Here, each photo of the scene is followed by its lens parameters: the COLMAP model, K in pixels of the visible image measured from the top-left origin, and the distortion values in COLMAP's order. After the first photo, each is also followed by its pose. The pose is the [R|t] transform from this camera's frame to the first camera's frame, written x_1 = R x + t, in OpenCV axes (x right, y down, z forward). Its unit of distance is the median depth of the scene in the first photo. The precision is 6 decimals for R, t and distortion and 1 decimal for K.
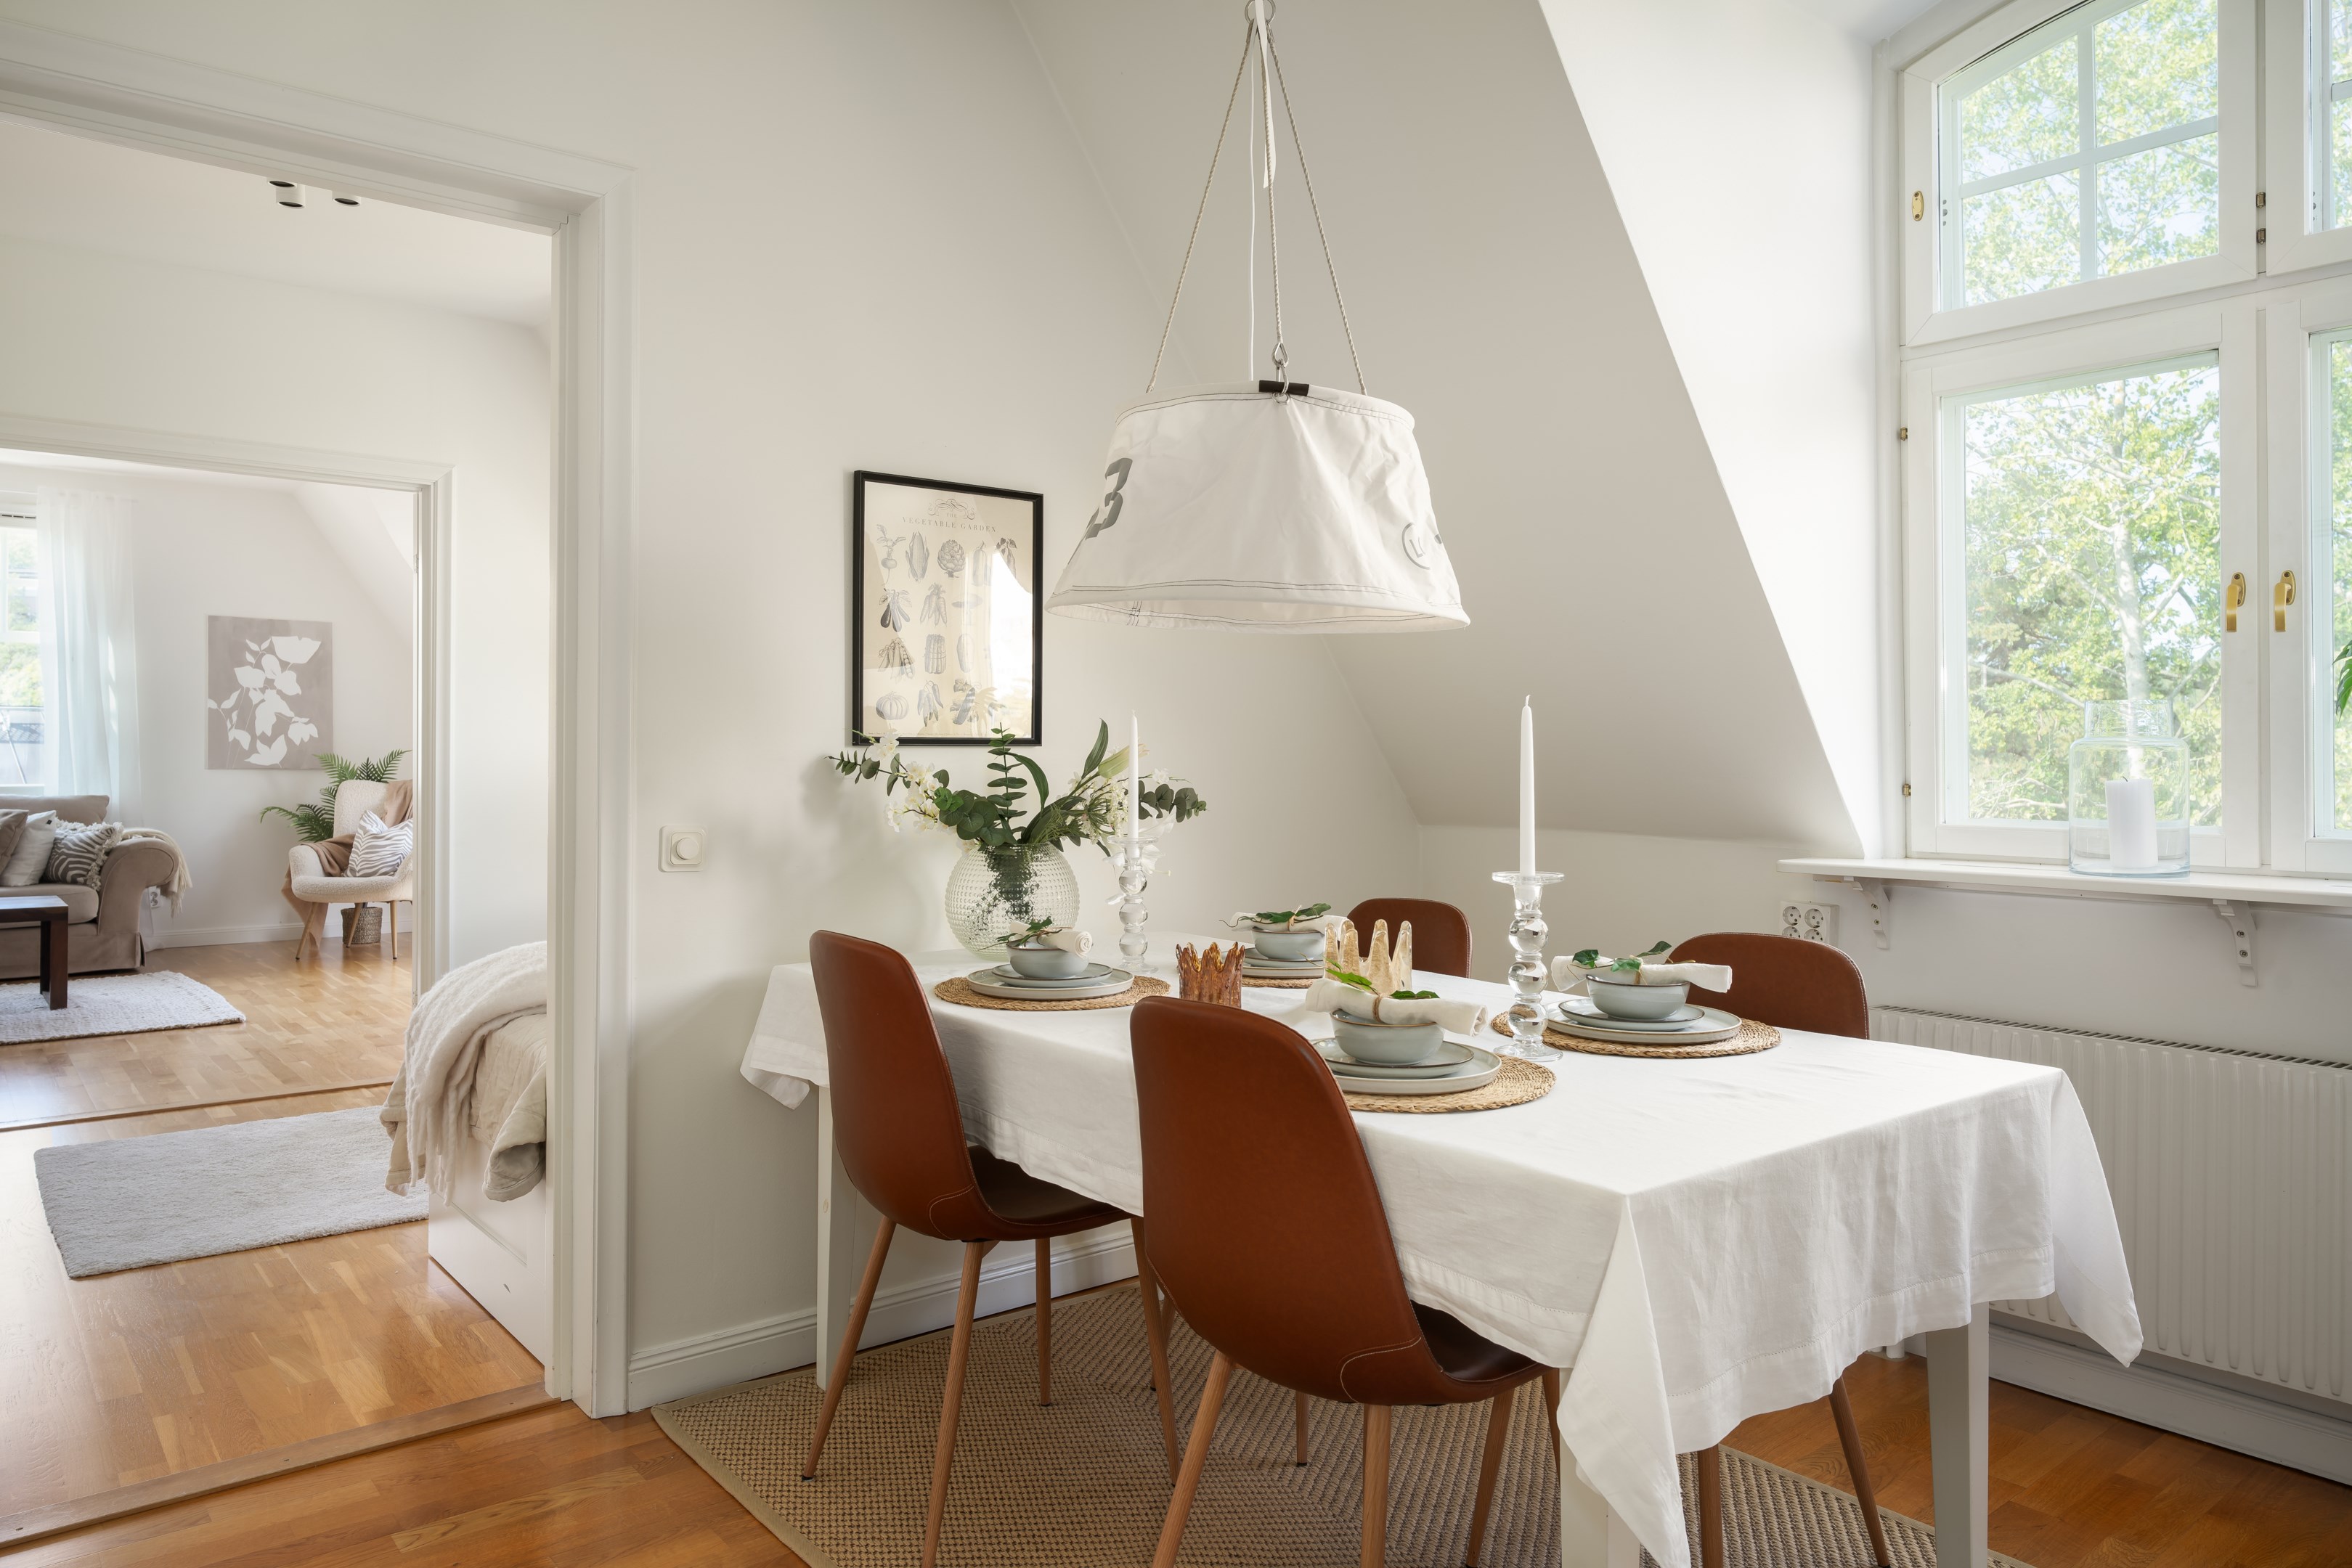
lens RADIAL K [[1533.4, 0, 1189.9], [0, 1533.4, 756.1], [0, 0, 1]] dist [0.002868, -0.002082]
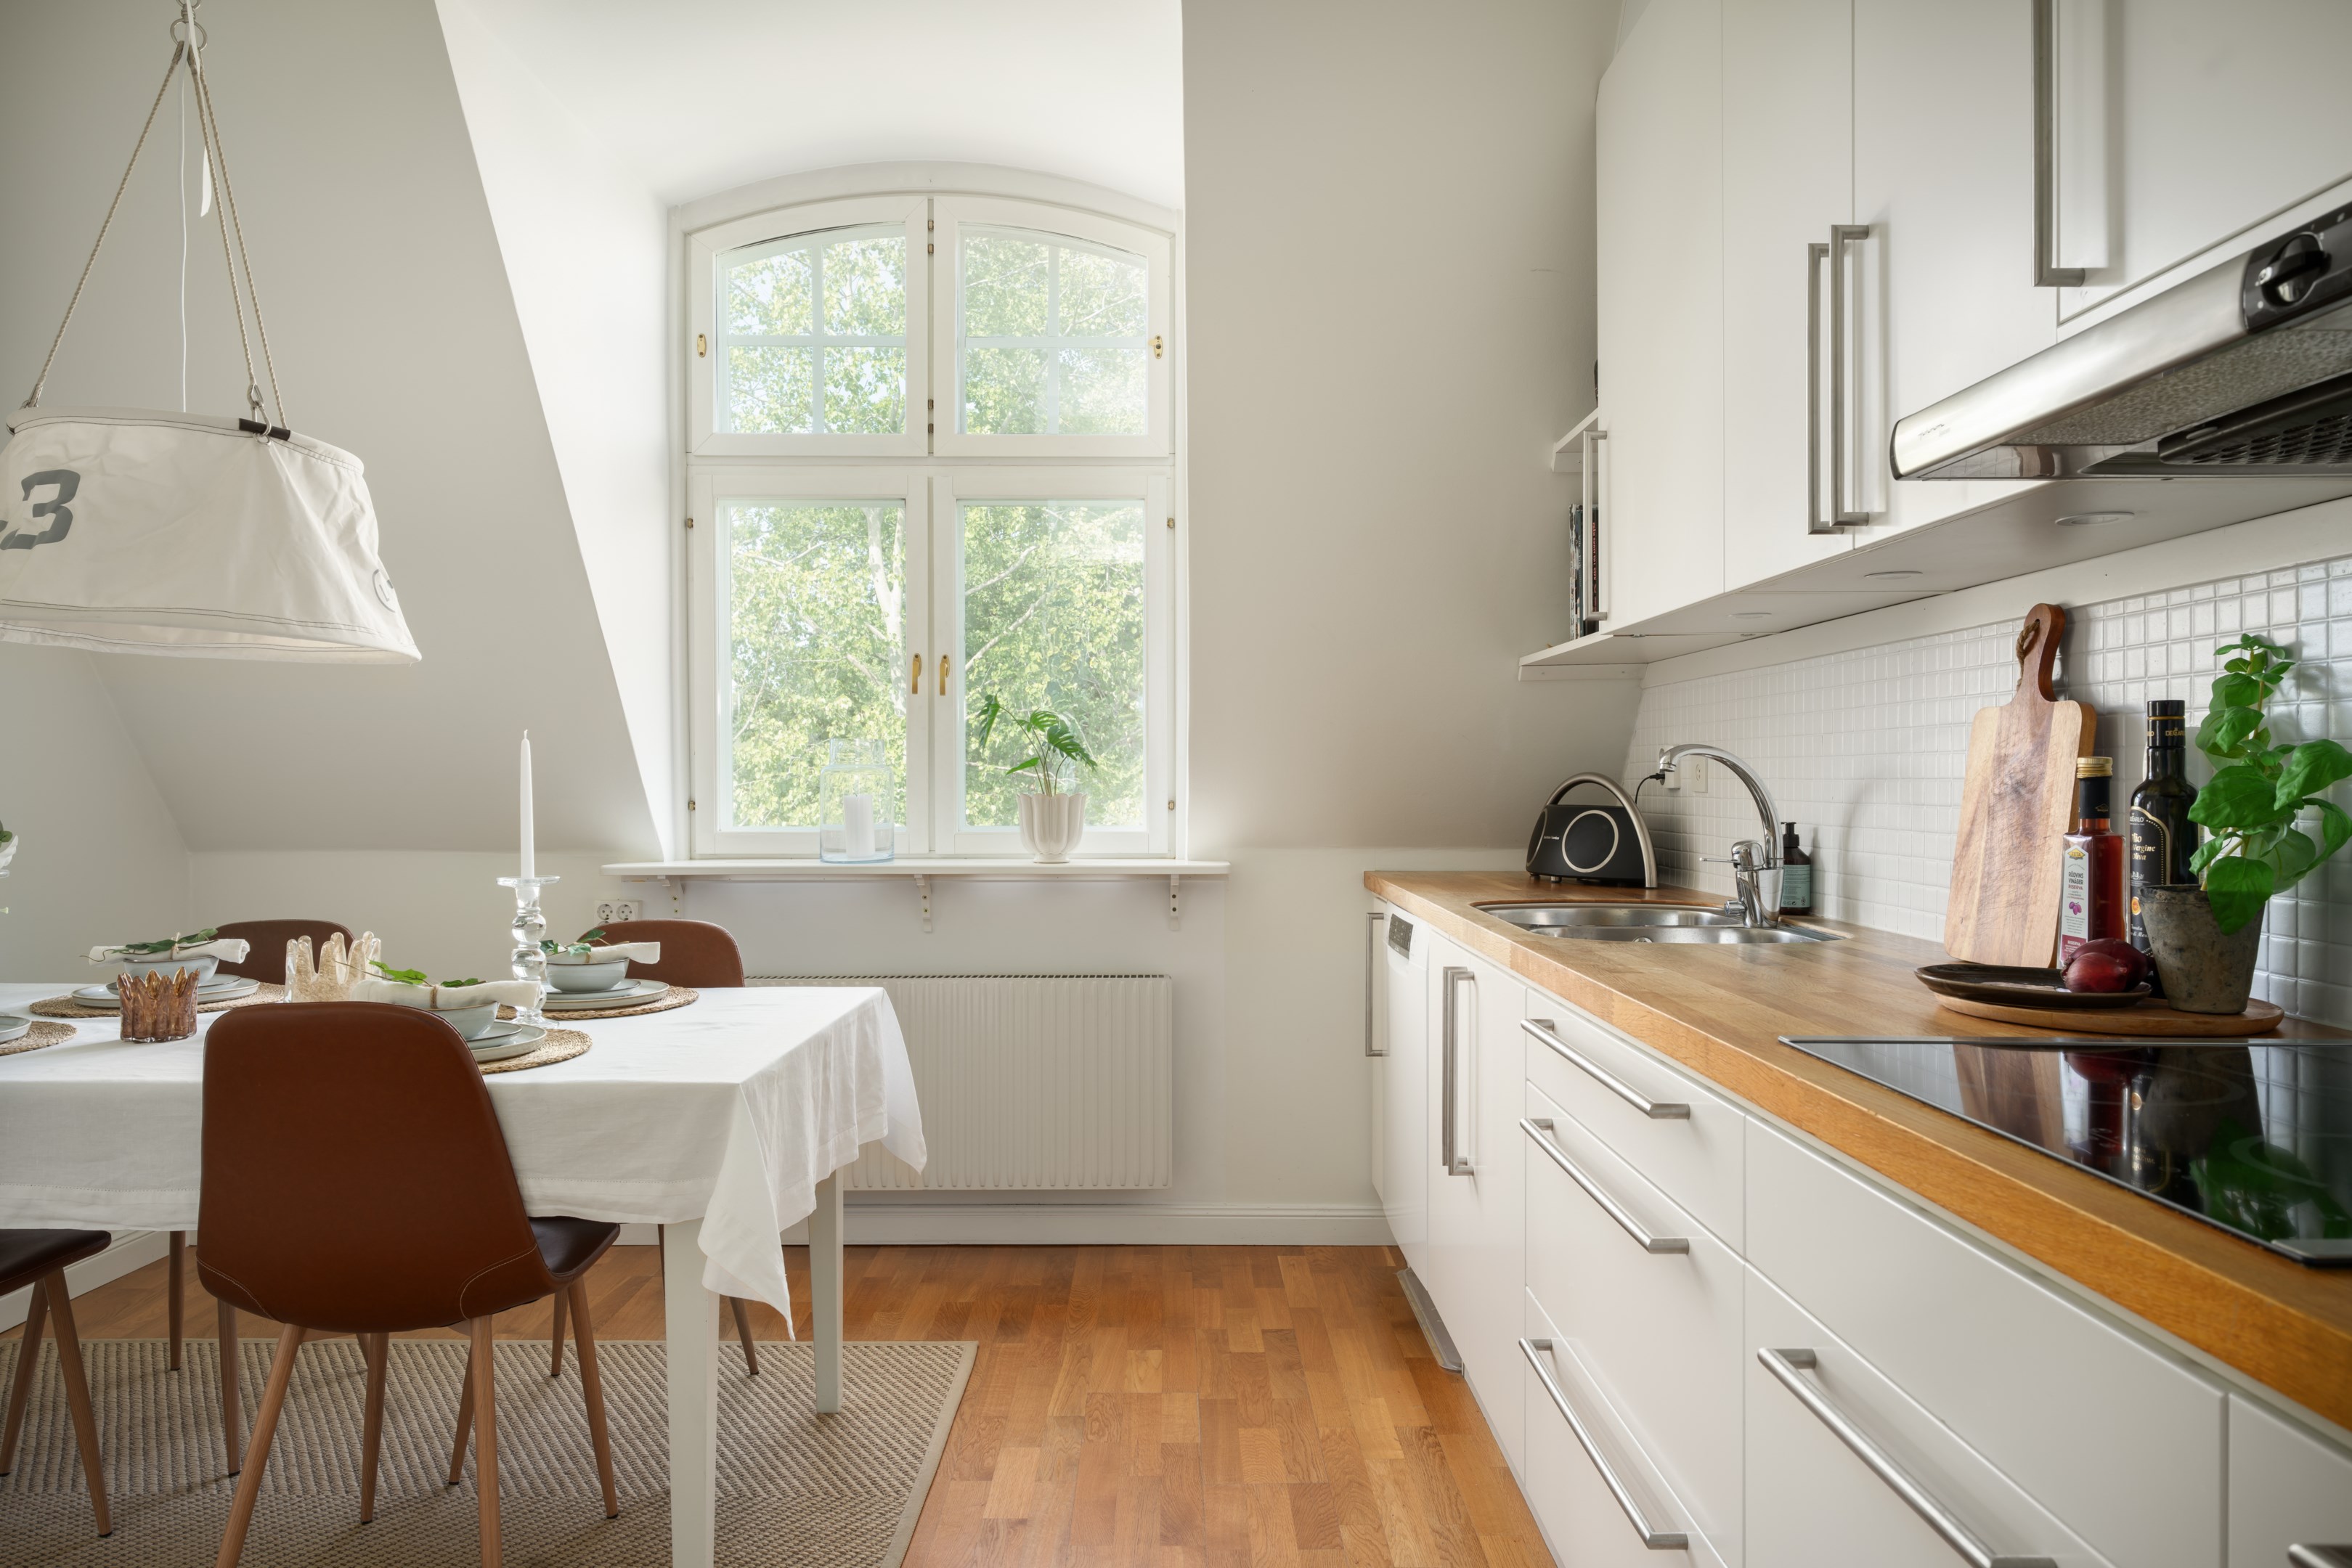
lens RADIAL K [[1533.4, 0, 1186.6], [0, 1533.4, 794.8], [0, 0, 1]] dist [0.002868, -0.002082]
pose [[0.625182, -0.012121, 0.780385, -0.365895], [0.003017, 0.999909, 0.013114, -0.002730], [-0.780473, -0.005844, 0.625162, -0.147651]]
